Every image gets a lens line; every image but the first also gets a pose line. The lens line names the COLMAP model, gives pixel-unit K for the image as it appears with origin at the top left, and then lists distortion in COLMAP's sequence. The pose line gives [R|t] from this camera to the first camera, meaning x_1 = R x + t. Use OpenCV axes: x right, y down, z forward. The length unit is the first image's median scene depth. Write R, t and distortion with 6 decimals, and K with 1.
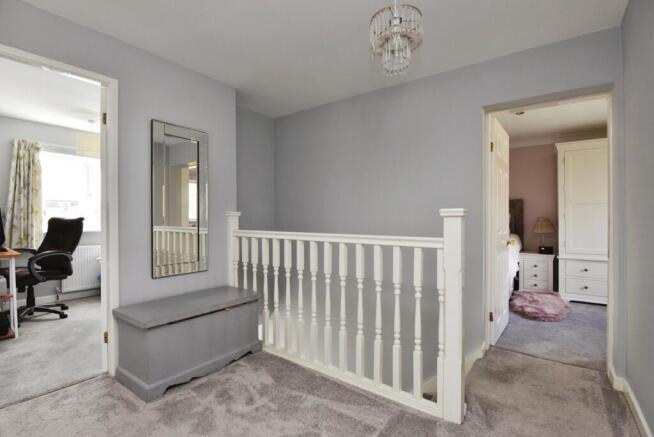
lens RADIAL K [[302.3, 0, 327.0], [0, 302.3, 218.5], [0, 0, 1]] dist [-0.025923, -0.000829]
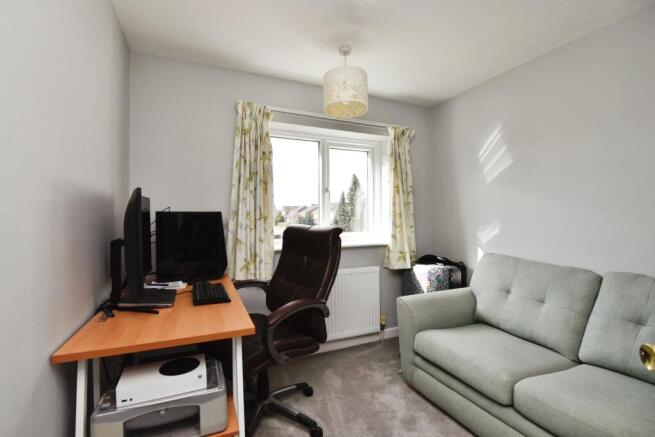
lens RADIAL K [[302.8, 0, 328.6], [0, 302.8, 219.6], [0, 0, 1]] dist [-0.025923, -0.000829]
pose [[0.864115, -0.008973, -0.503214, -0.571152], [0.006735, 0.999958, -0.006266, -0.014140], [0.503249, 0.002026, 0.864139, 0.533509]]
